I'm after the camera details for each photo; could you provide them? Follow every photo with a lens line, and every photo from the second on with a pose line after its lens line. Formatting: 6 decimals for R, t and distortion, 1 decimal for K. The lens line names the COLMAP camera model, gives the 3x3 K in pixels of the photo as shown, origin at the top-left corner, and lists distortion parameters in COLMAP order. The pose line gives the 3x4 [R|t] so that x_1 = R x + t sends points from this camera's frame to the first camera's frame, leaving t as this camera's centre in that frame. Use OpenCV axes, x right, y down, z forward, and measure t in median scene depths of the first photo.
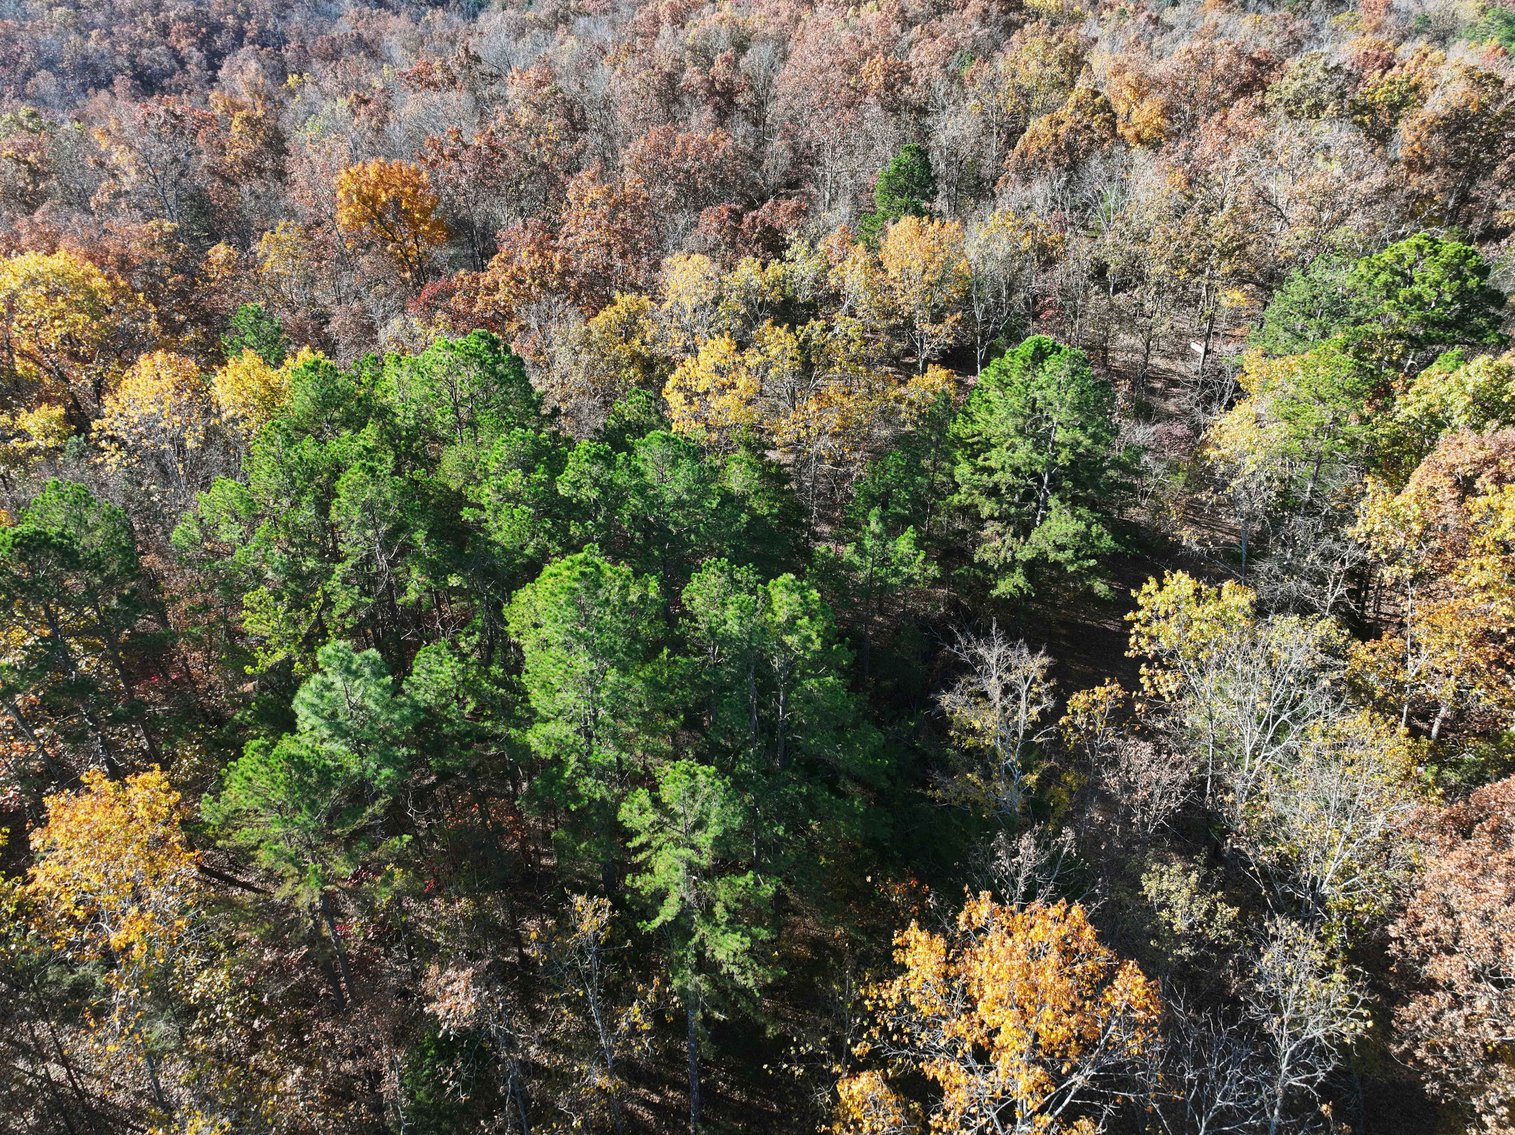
lens RADIAL K [[1079.6, 0, 755.8], [0, 1079.6, 564.5], [0, 0, 1]] dist [-0.005287, 0.024781]
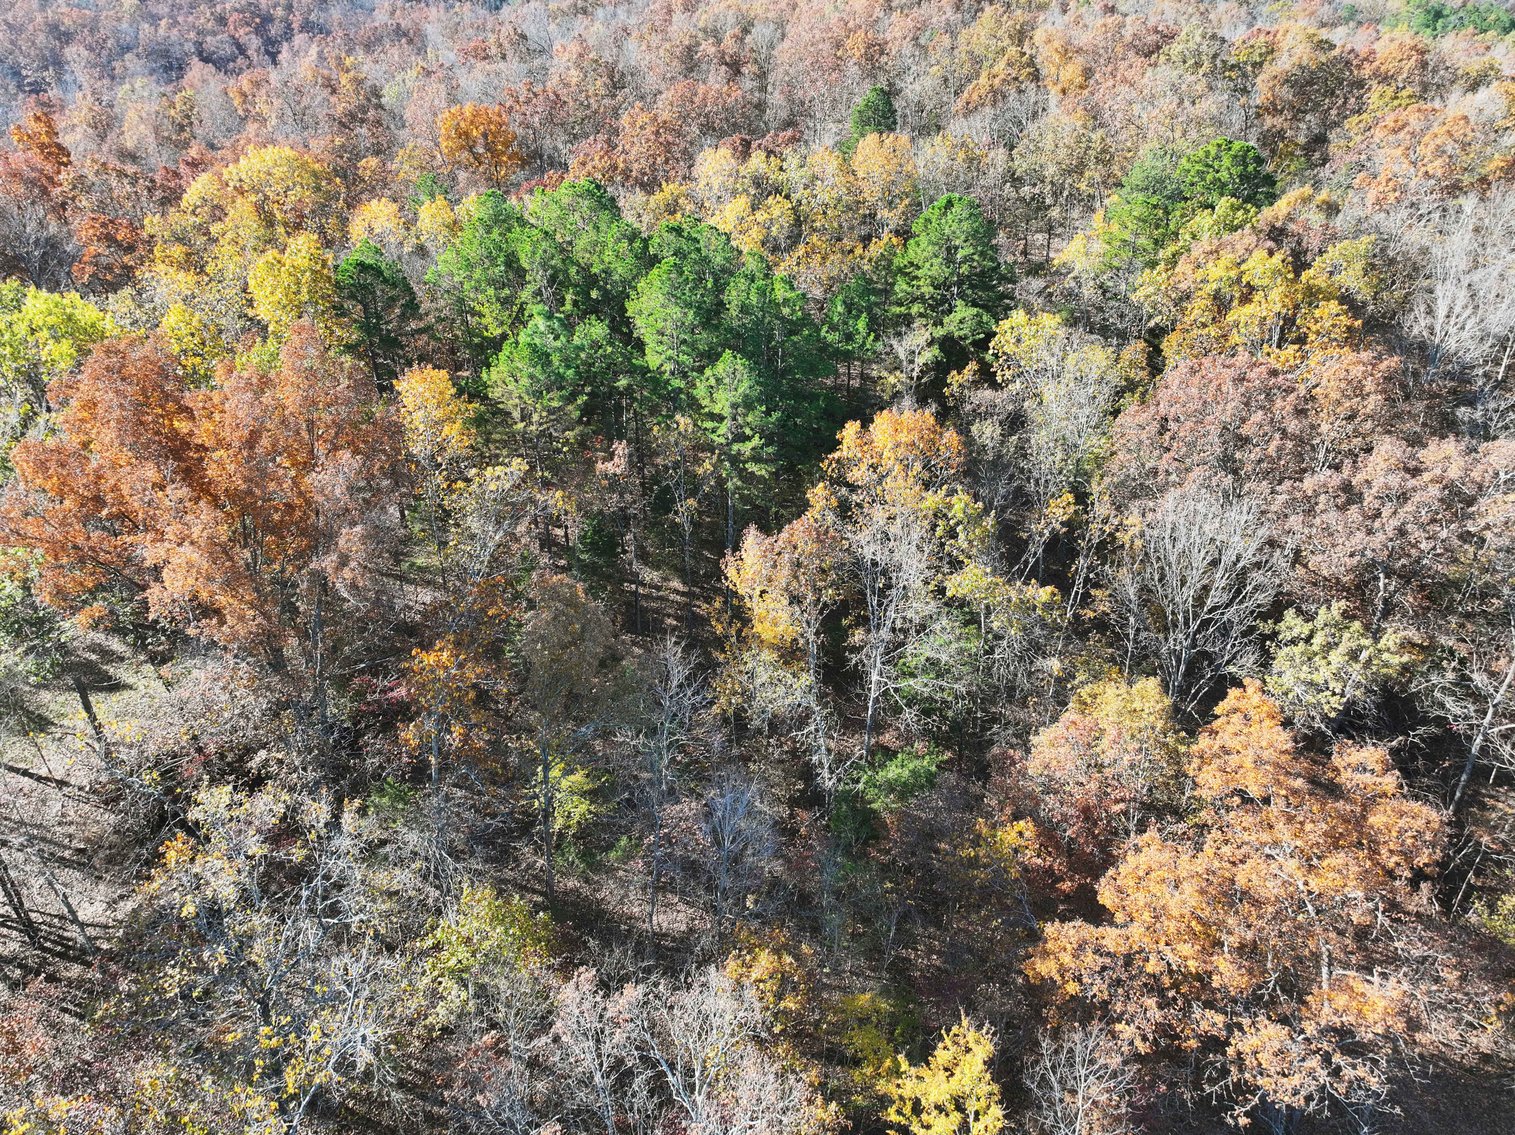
lens RADIAL K [[1079.6, 0, 756.6], [0, 1079.6, 572.1], [0, 0, 1]] dist [-0.005287, 0.024781]
pose [[0.999999, -0.000651, 0.001184, -0.006516], [0.000646, 0.999990, 0.004459, 0.179801], [-0.001187, -0.004458, 0.999989, -0.297682]]
